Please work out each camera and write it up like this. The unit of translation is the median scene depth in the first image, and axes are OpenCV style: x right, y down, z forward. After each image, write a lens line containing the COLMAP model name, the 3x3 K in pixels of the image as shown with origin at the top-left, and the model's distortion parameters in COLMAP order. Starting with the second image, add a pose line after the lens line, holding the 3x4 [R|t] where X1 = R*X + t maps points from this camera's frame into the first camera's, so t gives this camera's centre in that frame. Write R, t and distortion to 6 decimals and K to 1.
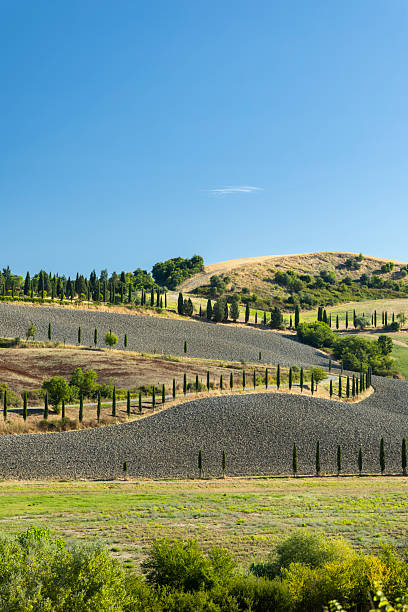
lens RADIAL K [[1511.4, 0, 204.0], [0, 1511.4, 306.0], [0, 0, 1]] dist [0.015510, 0.781048]
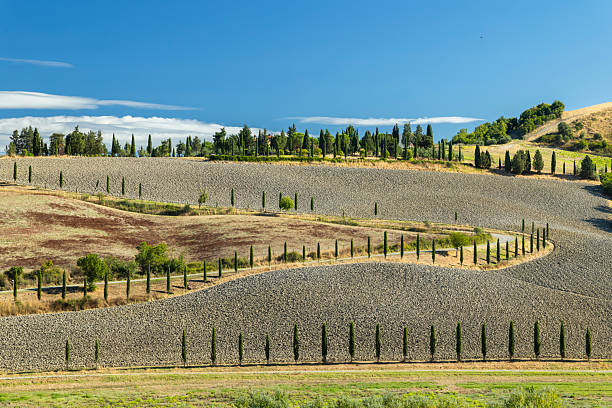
lens RADIAL K [[1511.4, 0, 306.0], [0, 1511.4, 204.0], [0, 0, 1]] dist [0.015510, 0.781048]
pose [[0.962986, -0.024131, -0.268468, 0.145158], [0.033739, 0.998943, 0.031231, -0.005235], [0.267430, -0.039133, 0.962782, 0.048371]]
